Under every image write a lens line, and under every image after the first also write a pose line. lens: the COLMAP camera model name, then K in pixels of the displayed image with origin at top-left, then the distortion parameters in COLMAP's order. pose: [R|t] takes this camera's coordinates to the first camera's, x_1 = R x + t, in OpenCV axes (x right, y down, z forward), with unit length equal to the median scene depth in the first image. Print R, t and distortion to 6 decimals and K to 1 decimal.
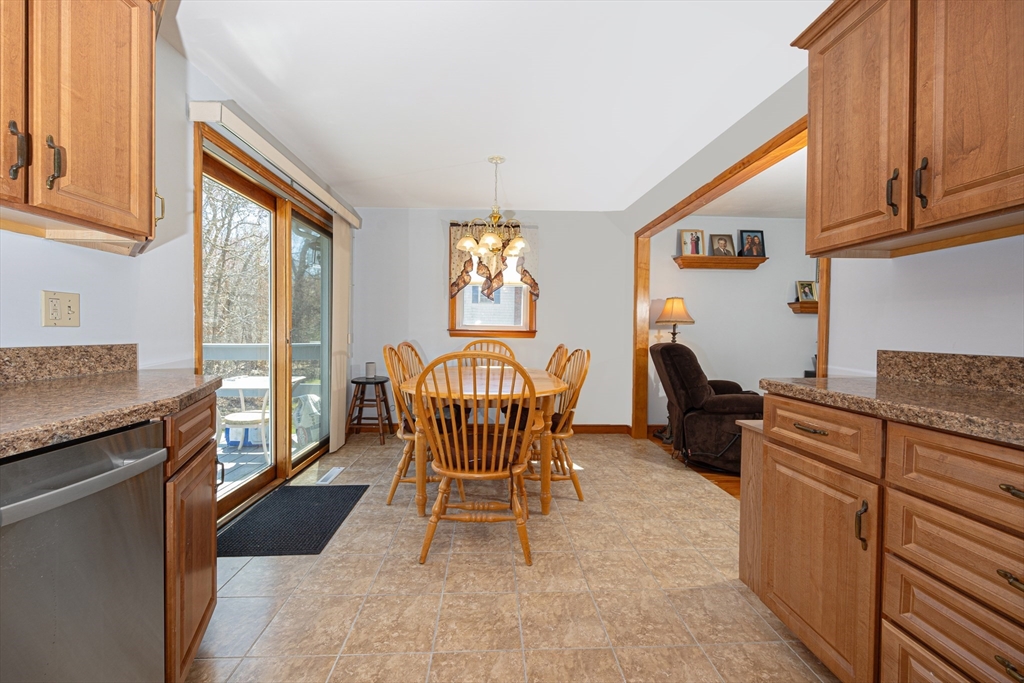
lens RADIAL K [[412.6, 0, 516.6], [0, 412.6, 341.6], [0, 0, 1]] dist [-0.001356, 0.000082]
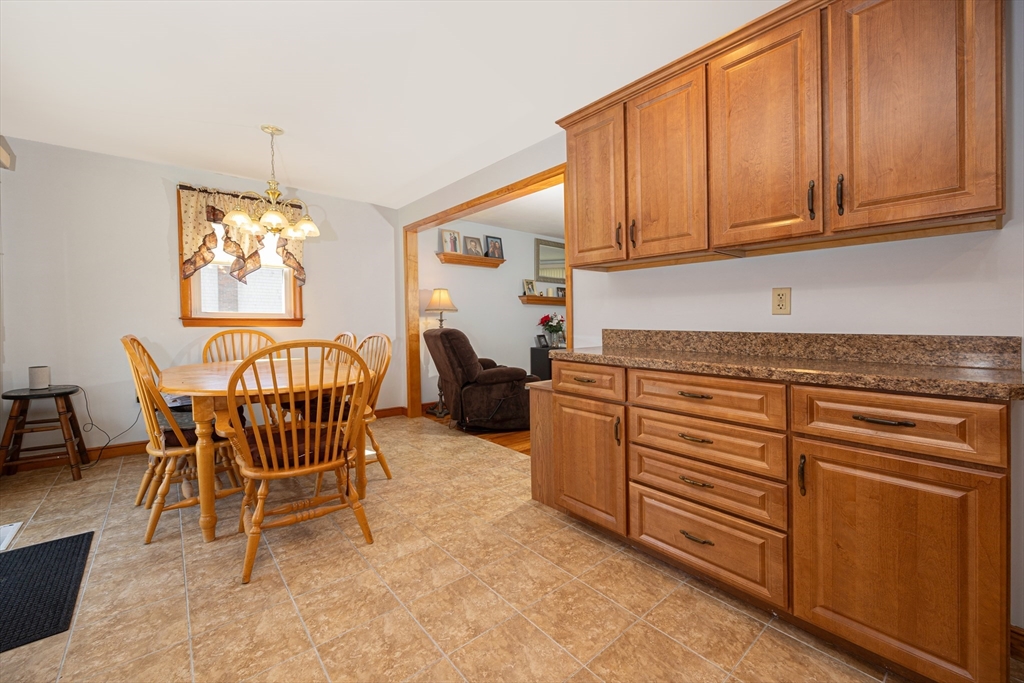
lens RADIAL K [[412.6, 0, 517.7], [0, 412.6, 323.7], [0, 0, 1]] dist [-0.001356, 0.000082]
pose [[0.794014, -0.014298, 0.607732, -0.253527], [0.022012, 0.999744, -0.005238, 0.000717], [-0.607501, 0.017537, 0.794125, -0.053060]]
